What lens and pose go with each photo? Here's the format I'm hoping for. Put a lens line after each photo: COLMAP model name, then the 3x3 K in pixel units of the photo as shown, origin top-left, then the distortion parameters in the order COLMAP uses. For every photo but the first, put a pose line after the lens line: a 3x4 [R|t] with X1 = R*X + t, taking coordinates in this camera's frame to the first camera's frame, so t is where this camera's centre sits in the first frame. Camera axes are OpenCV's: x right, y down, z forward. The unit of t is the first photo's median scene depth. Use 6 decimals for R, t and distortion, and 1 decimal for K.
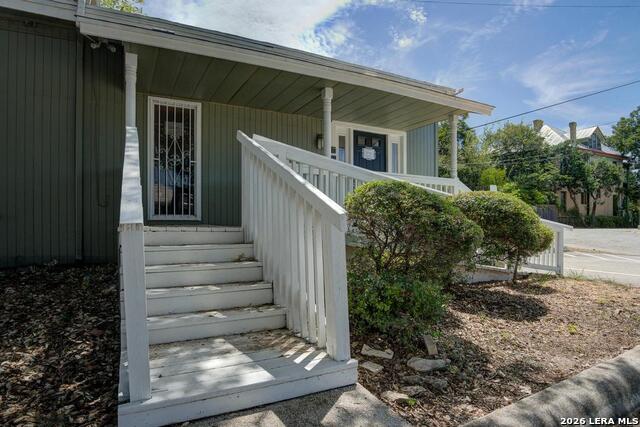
lens RADIAL K [[347.5, 0, 320.0], [0, 347.5, 213.5], [0, 0, 1]] dist [-0.027863, -0.000159]
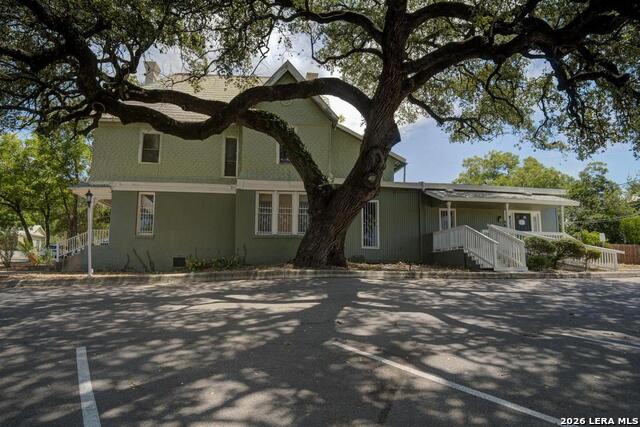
lens RADIAL K [[349.2, 0, 318.5], [0, 349.2, 231.4], [0, 0, 1]] dist [-0.031526, -0.000390]
pose [[0.934517, -0.031218, -0.354547, -0.297266], [-0.001454, 0.995803, -0.091511, 0.093790], [0.355916, 0.086034, 0.930549, -1.540356]]
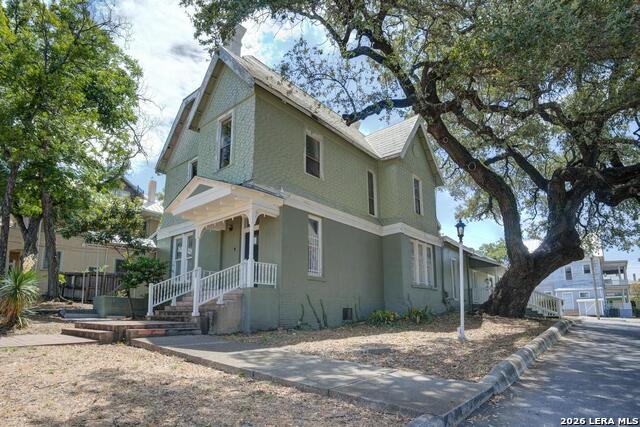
lens RADIAL K [[349.2, 0, 318.5], [0, 349.2, 231.4], [0, 0, 1]] dist [-0.031526, -0.000390]
pose [[0.922154, 0.092332, 0.375643, -2.519692], [-0.008464, 0.975679, -0.219039, 0.067843], [-0.386731, 0.198808, 0.900508, -1.345931]]
